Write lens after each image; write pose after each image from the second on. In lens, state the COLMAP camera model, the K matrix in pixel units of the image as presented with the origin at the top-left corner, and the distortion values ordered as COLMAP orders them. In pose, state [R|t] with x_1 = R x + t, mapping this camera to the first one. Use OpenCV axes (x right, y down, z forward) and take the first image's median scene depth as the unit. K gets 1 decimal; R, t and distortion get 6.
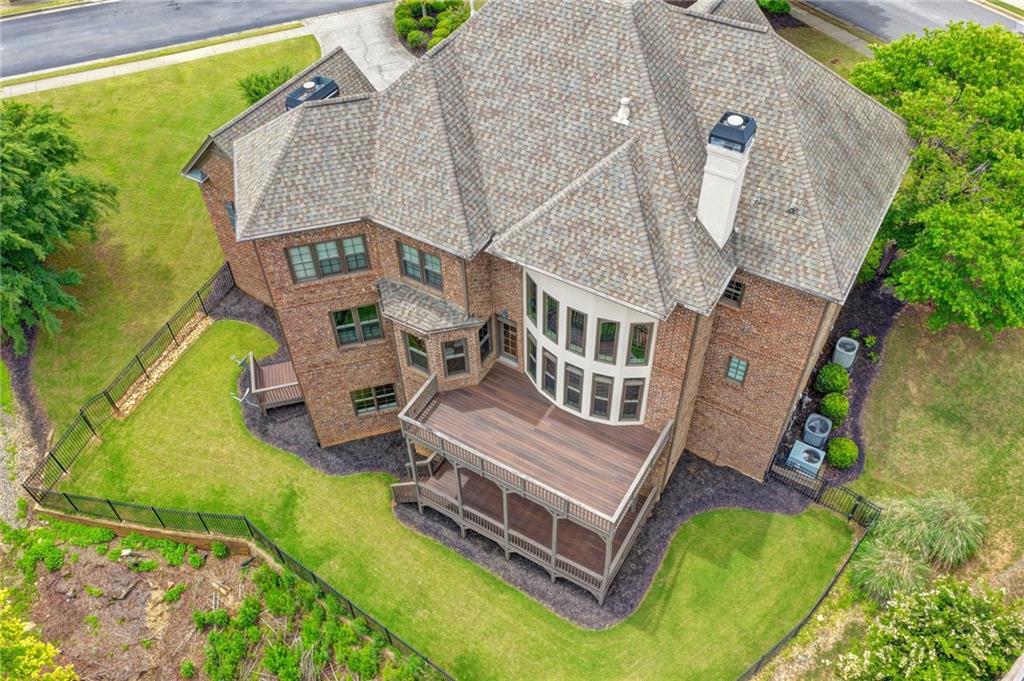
lens RADIAL K [[849.3, 0, 516.0], [0, 849.3, 345.4], [0, 0, 1]] dist [-0.008612, 0.034097]
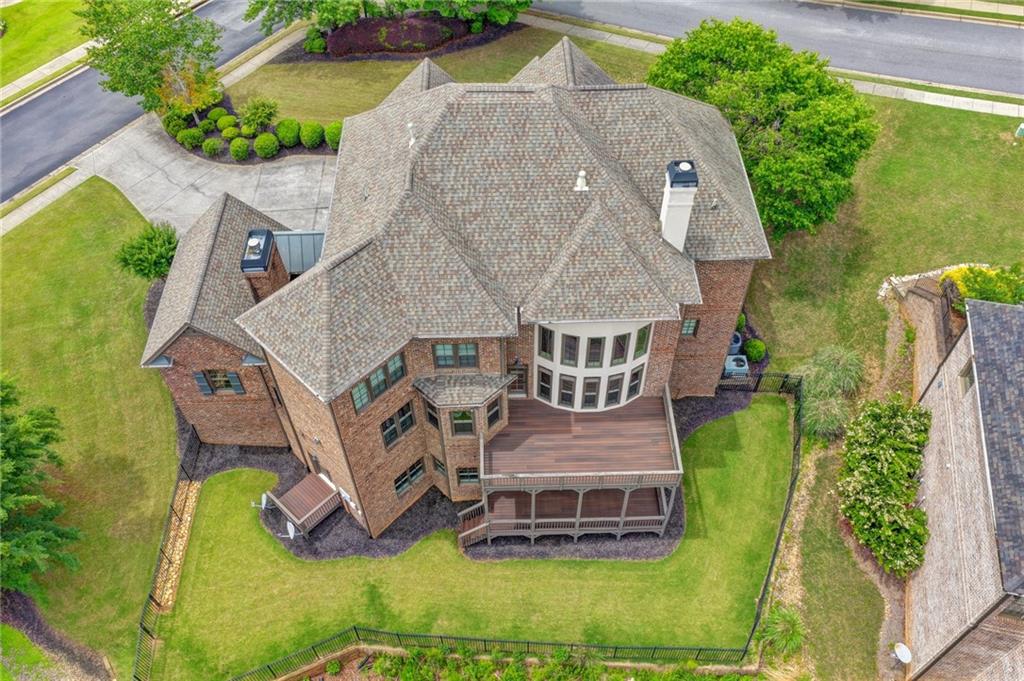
lens RADIAL K [[849.3, 0, 516.0], [0, 849.3, 345.4], [0, 0, 1]] dist [-0.008612, 0.034097]
pose [[0.846200, -0.410381, 0.339902, -0.429975], [0.391258, 0.911545, 0.126503, -0.219369], [-0.361751, 0.025943, 0.931914, -0.127852]]
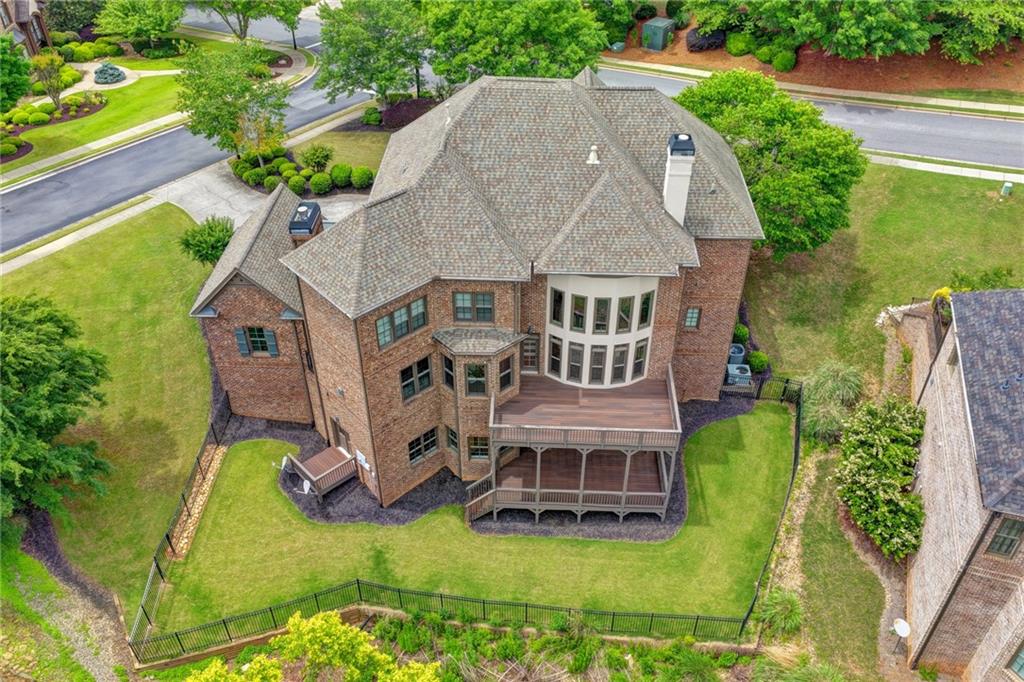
lens RADIAL K [[849.3, 0, 516.0], [0, 849.3, 345.9], [0, 0, 1]] dist [-0.008612, 0.034097]
pose [[0.879215, -0.286810, 0.380423, -0.556110], [0.342673, 0.935444, -0.086717, 0.095484], [-0.330993, 0.206604, 0.920738, -0.197154]]
